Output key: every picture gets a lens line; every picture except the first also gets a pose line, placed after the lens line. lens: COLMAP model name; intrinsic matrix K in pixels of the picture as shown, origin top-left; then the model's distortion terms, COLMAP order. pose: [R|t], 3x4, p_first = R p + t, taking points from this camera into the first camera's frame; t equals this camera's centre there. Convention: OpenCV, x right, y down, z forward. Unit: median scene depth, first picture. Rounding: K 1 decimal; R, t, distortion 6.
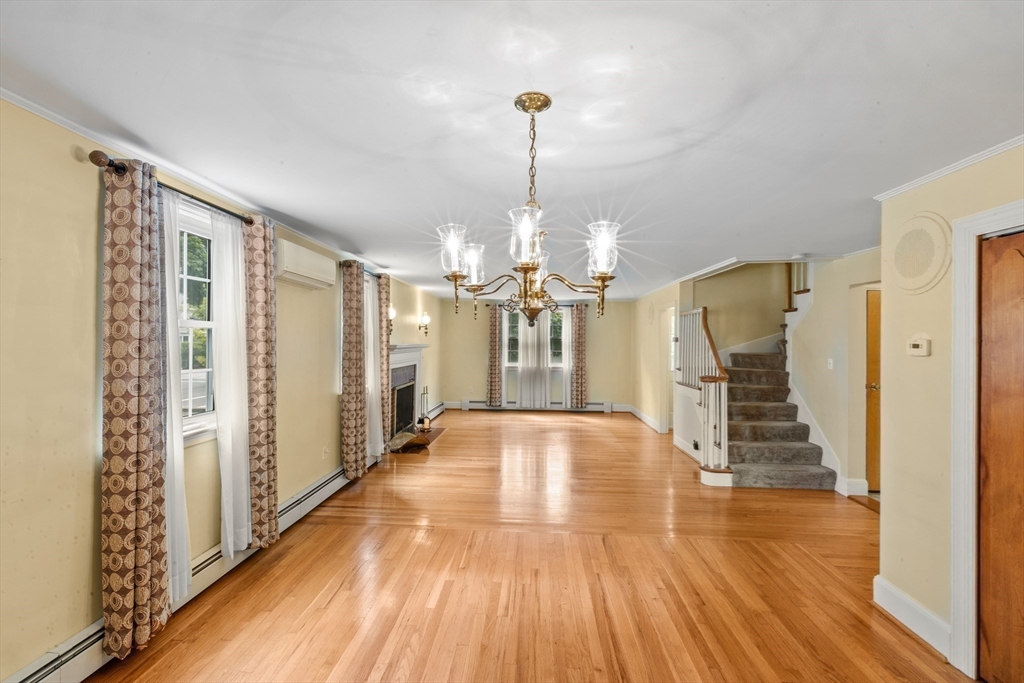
lens RADIAL K [[448.0, 0, 512.0], [0, 448.0, 341.5], [0, 0, 1]] dist [0.000014, 0.000019]
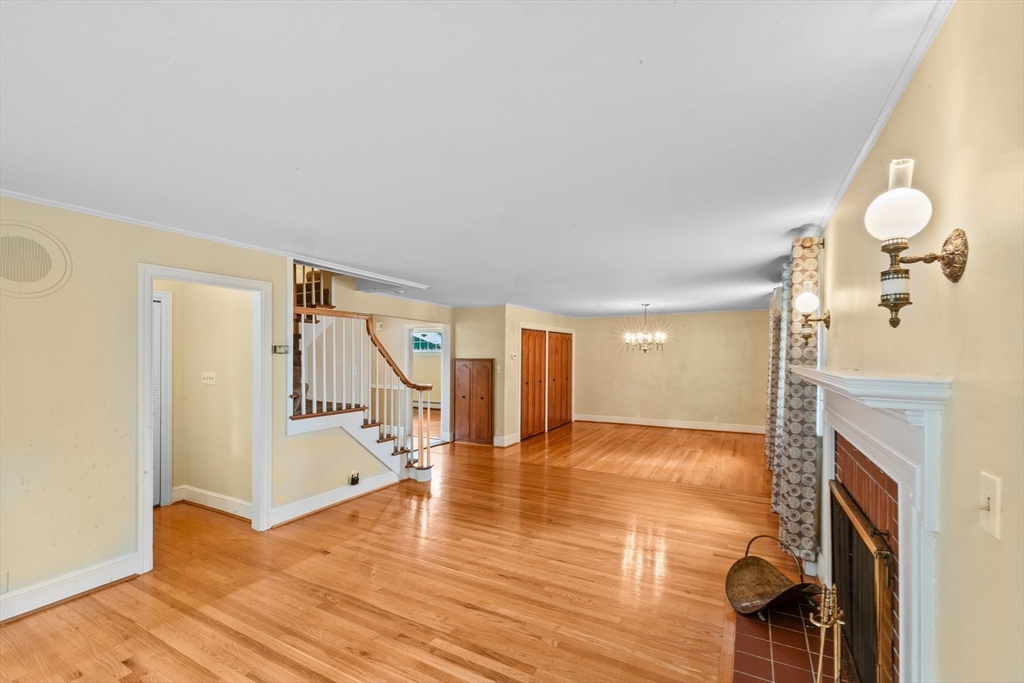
lens RADIAL K [[448.0, 0, 512.0], [0, 448.0, 341.5], [0, 0, 1]] dist [0.000014, 0.000019]
pose [[-0.906400, -0.000475, 0.422420, -0.243633], [-0.013283, 0.999537, -0.027376, -0.003267], [-0.422211, -0.030425, -0.905987, 2.045788]]
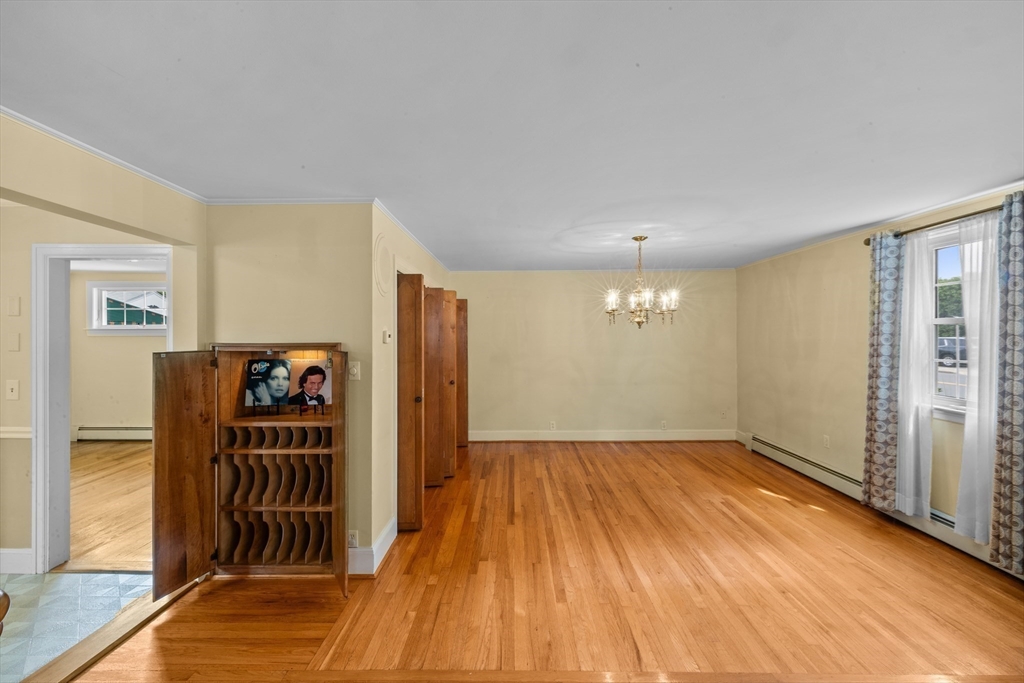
lens RADIAL K [[430.1, 0, 508.0], [0, 430.1, 336.7], [0, 0, 1]] dist [0.001949, 0.000162]
pose [[-0.999076, -0.006717, -0.042446, 0.306463], [-0.006680, 0.999977, -0.001018, 0.005679], [0.042452, -0.000733, -0.999098, 1.179351]]
